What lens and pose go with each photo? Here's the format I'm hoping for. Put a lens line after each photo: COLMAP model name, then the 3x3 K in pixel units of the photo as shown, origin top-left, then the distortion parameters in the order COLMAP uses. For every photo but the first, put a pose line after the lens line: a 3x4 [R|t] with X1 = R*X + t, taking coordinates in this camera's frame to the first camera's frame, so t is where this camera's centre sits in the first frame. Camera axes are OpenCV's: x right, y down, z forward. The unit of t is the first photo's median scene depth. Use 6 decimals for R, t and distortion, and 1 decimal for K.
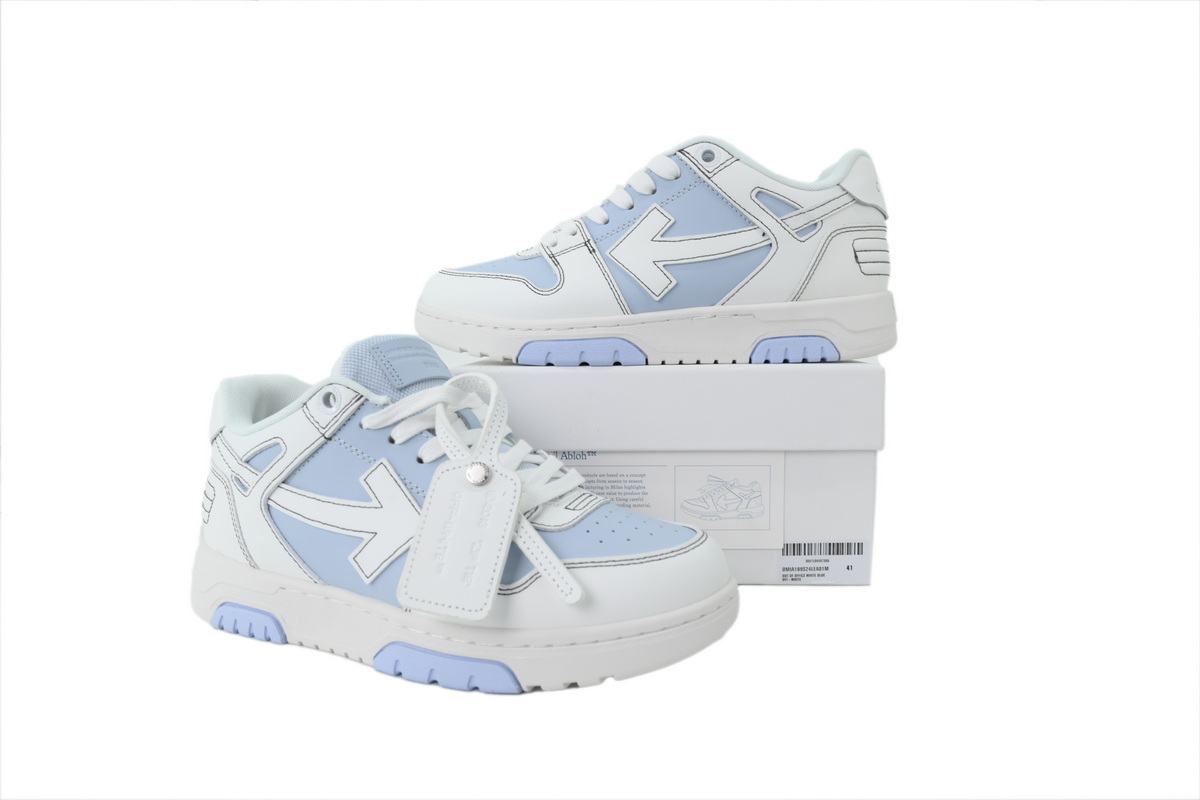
lens RADIAL K [[798.4, 0, 600.0], [0, 798.4, 400.0], [0, 0, 1]] dist [0.000911, 0.000082]
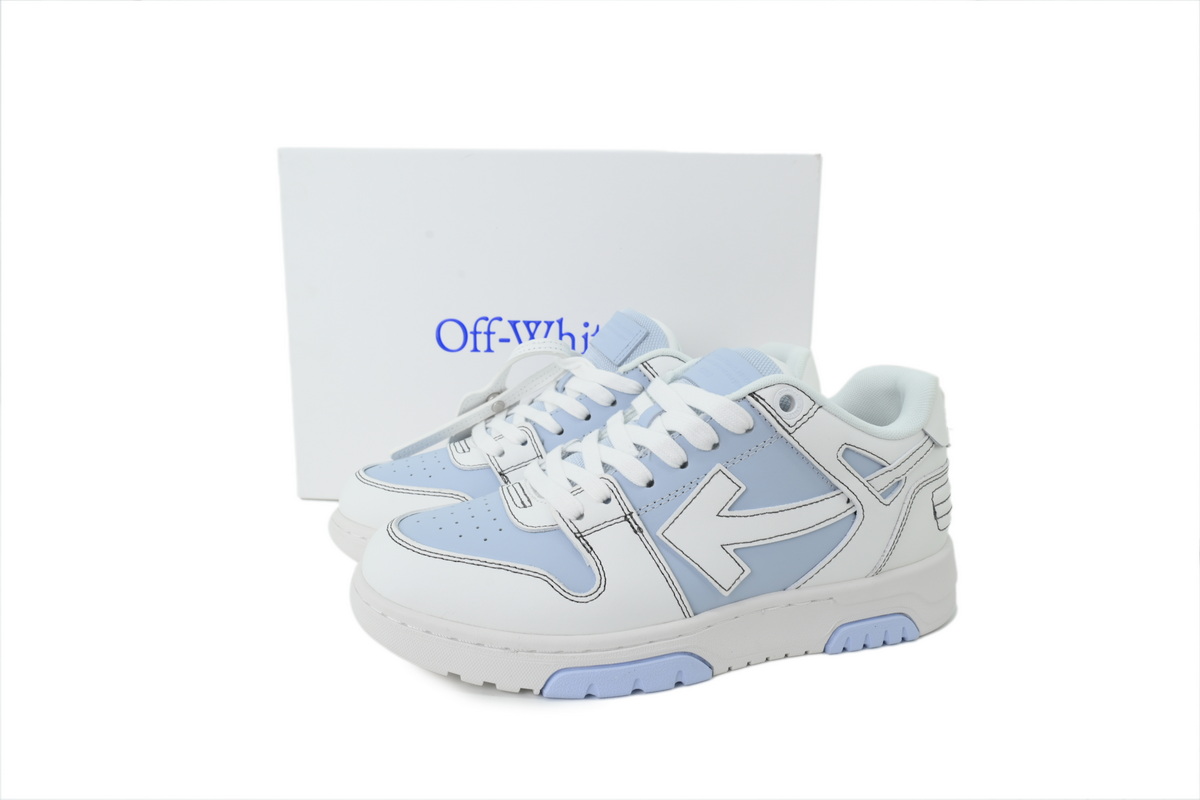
lens RADIAL K [[798.4, 0, 600.0], [0, 798.4, 400.0], [0, 0, 1]] dist [0.000911, 0.000082]
pose [[0.942478, -0.040549, 0.331801, -0.284845], [0.005834, 0.994459, 0.104960, -0.389068], [-0.334218, -0.096987, 0.937492, 0.345617]]
